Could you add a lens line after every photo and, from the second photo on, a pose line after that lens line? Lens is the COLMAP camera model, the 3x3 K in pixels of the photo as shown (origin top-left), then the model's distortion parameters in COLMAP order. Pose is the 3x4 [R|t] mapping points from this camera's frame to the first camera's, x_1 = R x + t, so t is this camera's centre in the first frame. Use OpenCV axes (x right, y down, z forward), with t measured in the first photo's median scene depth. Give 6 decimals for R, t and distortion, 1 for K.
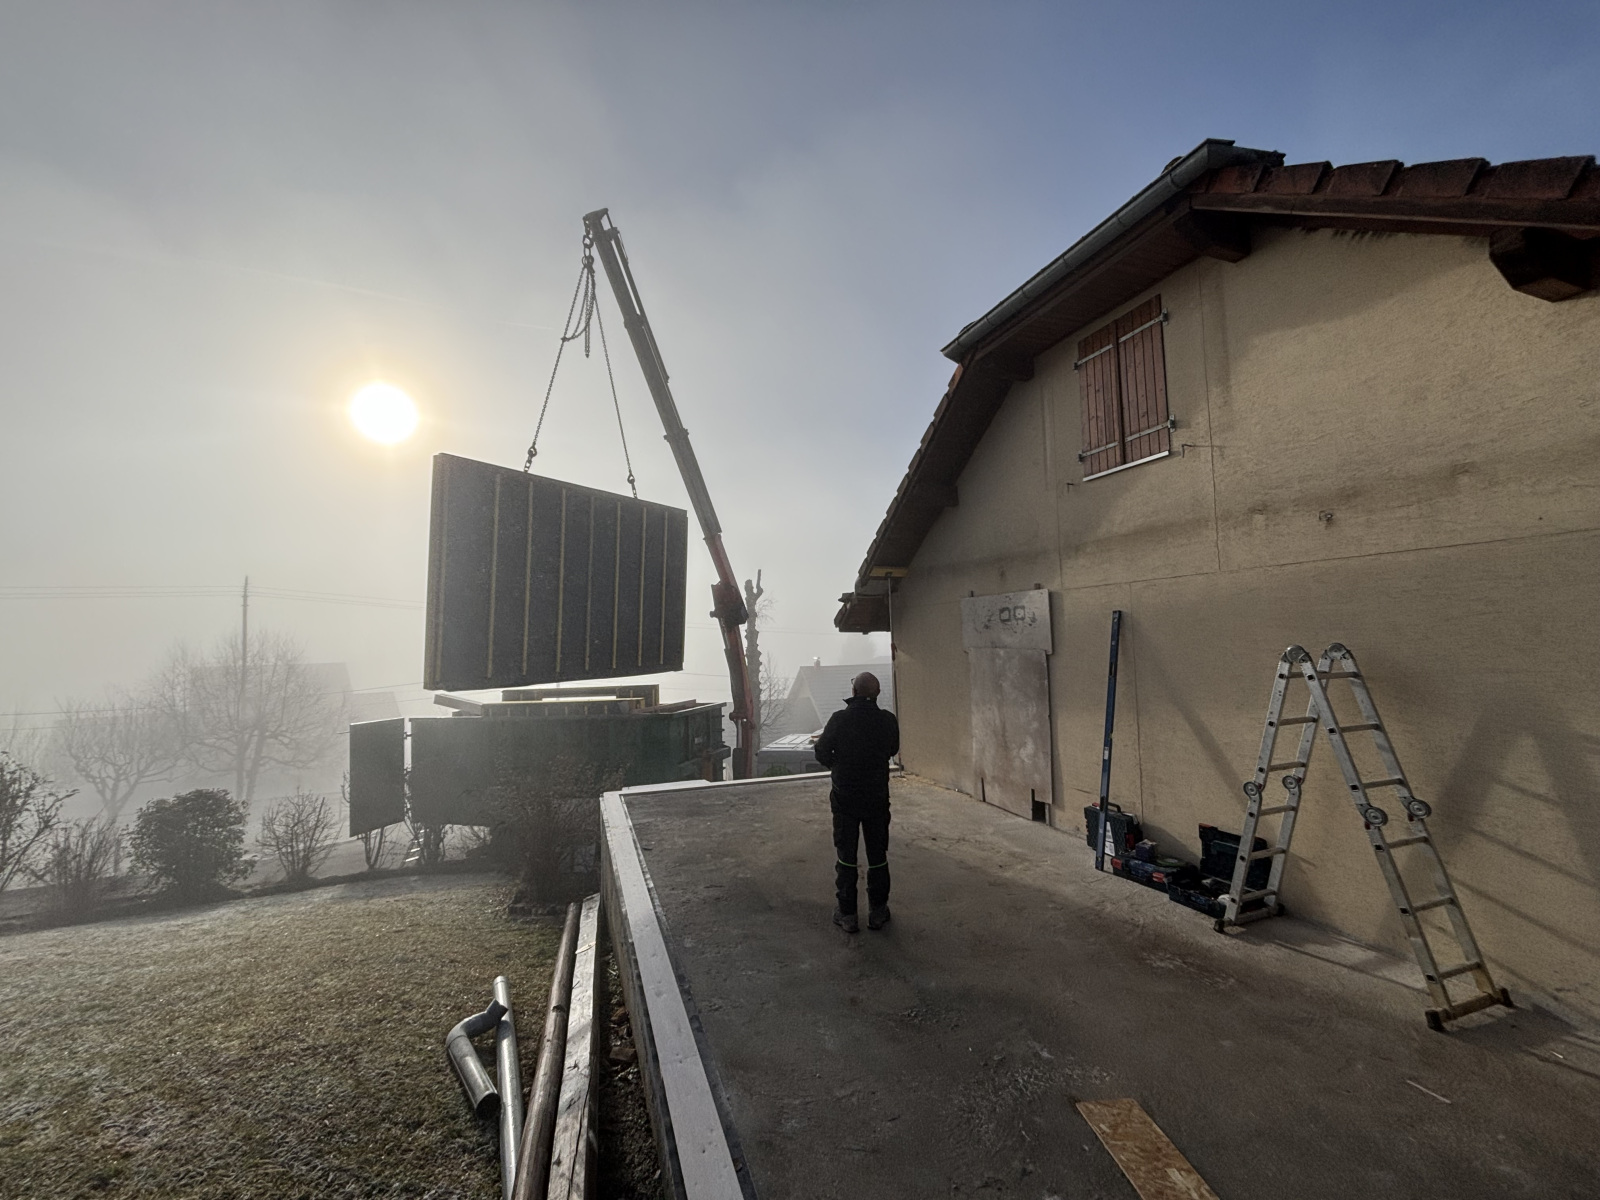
lens RADIAL K [[640.6, 0, 800.0], [0, 640.6, 600.0], [0, 0, 1]] dist [-0.000248, -0.000027]
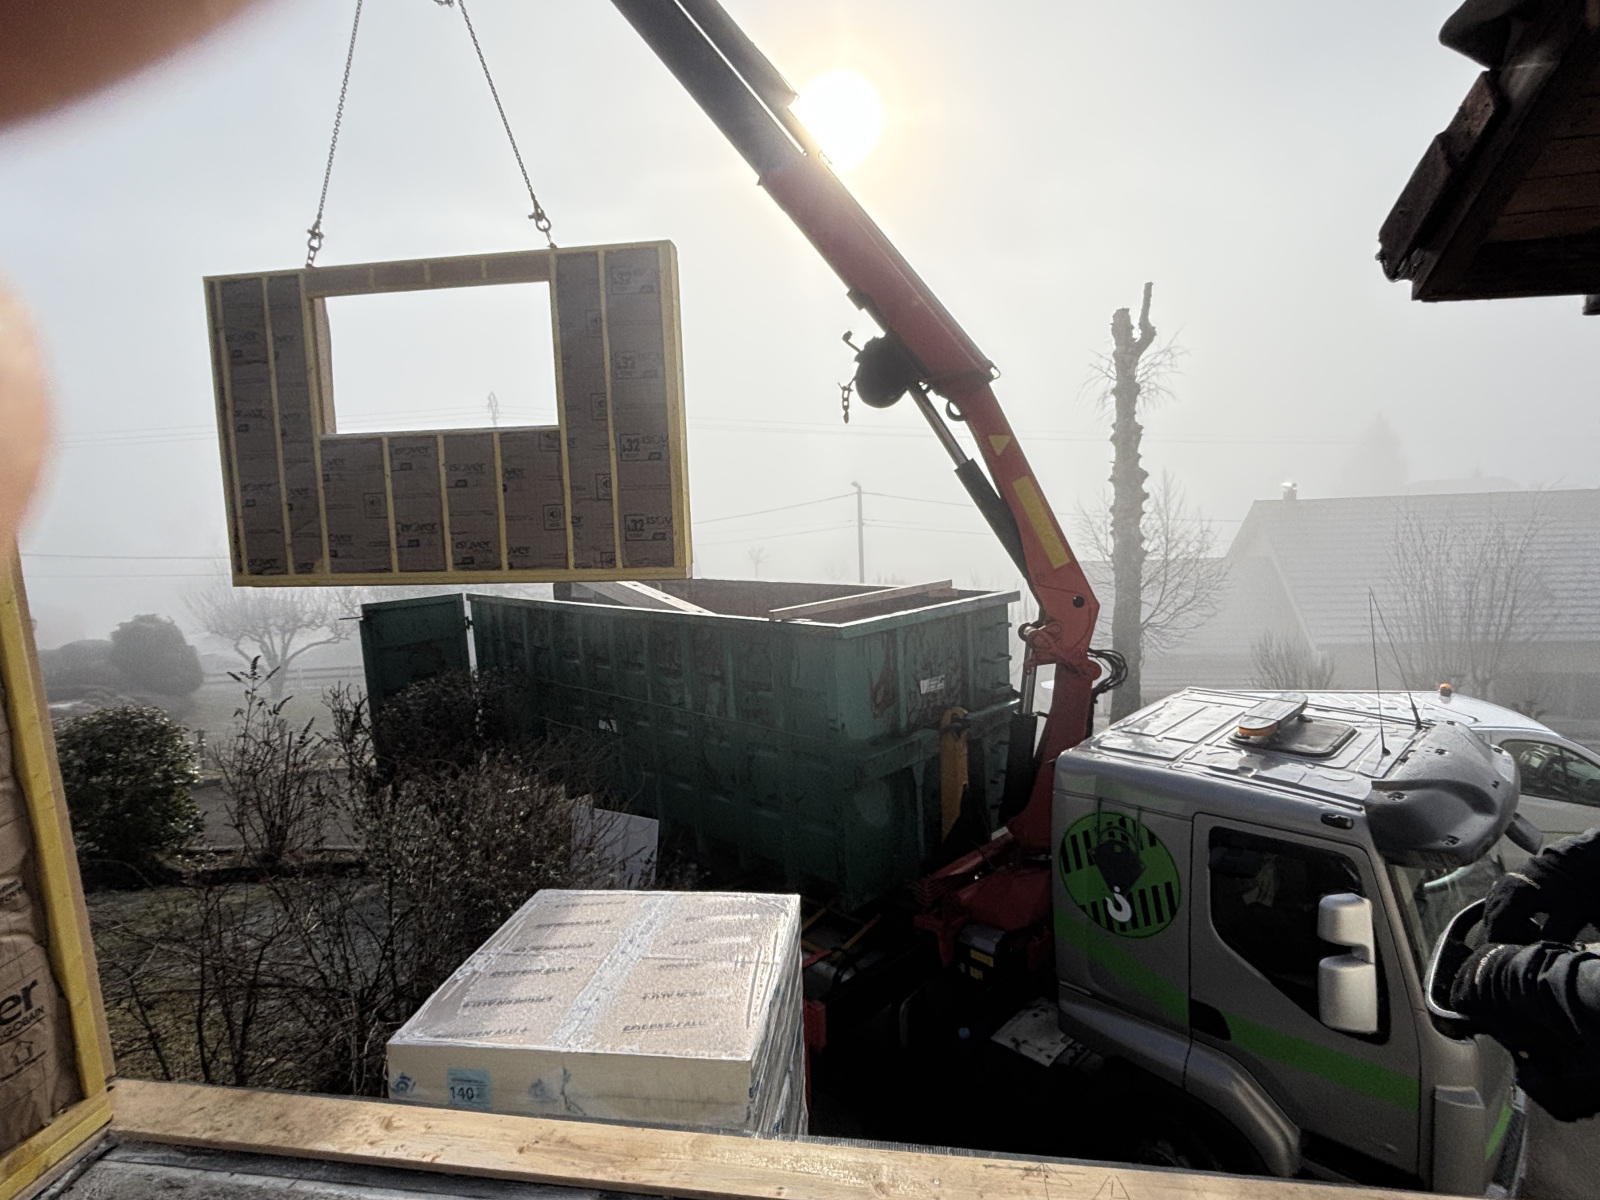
lens RADIAL K [[858.7, 0, 800.0], [0, 858.7, 600.0], [0, 0, 1]] dist [0.000834, -0.000093]
pose [[0.881829, 0.051505, -0.468747, 0.019688], [0.052143, 0.977273, 0.205474, 0.045295], [0.468677, -0.205635, 0.859102, 0.473318]]
